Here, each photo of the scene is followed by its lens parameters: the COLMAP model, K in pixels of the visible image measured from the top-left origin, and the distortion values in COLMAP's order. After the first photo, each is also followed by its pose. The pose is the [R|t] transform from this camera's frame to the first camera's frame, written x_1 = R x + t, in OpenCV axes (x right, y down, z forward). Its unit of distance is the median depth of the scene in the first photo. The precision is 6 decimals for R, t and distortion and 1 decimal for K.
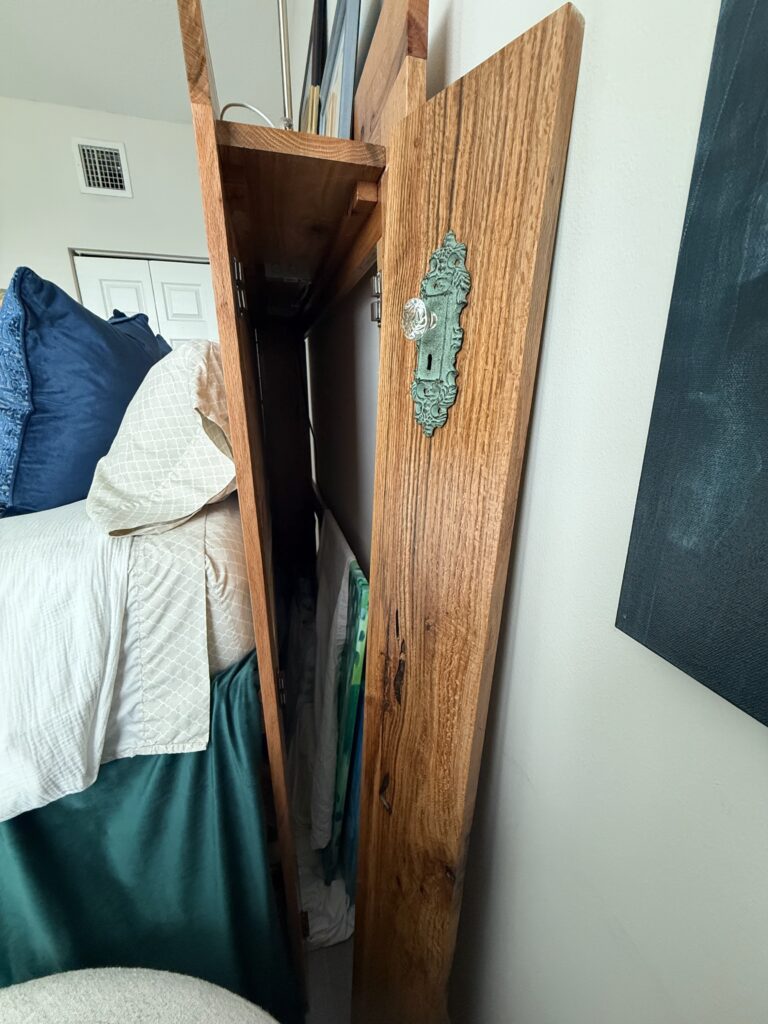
lens RADIAL K [[405.8, 0, 384.0], [0, 405.8, 512.0], [0, 0, 1]] dist [-0.002615, -0.000328]
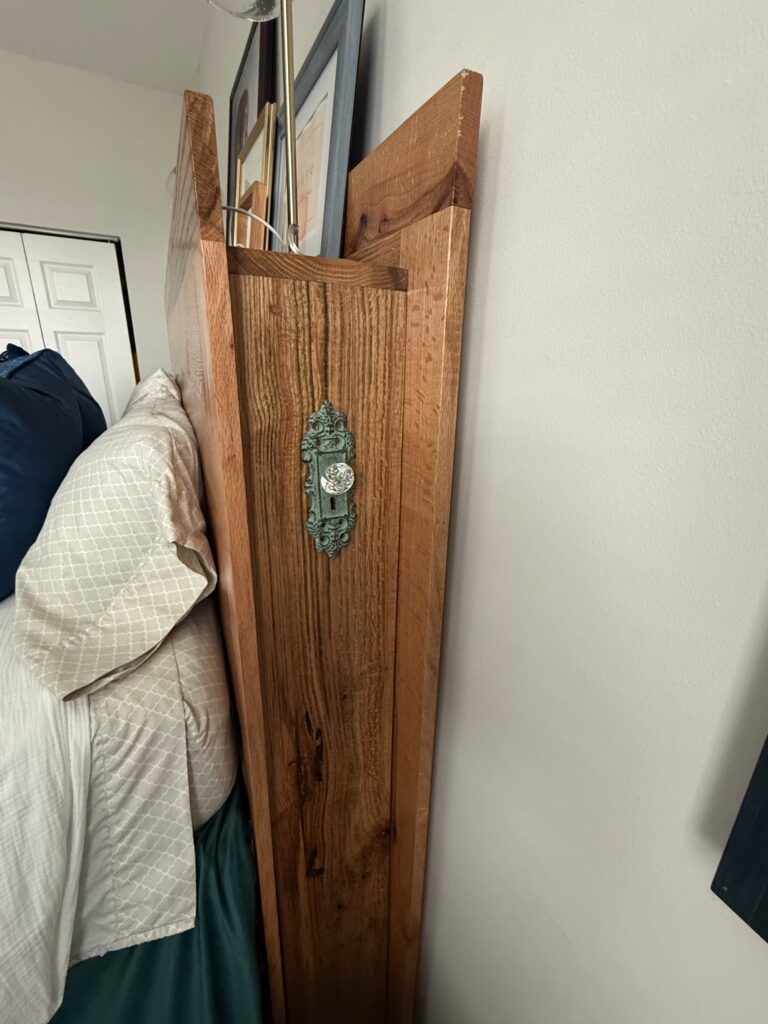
lens RADIAL K [[446.8, 0, 384.0], [0, 446.8, 512.0], [0, 0, 1]] dist [-0.010603, 0.003881]
pose [[0.983618, -0.025282, 0.178486, -0.190343], [0.020183, 0.999336, 0.030326, -0.319107], [-0.179135, -0.026227, 0.983475, 0.023094]]
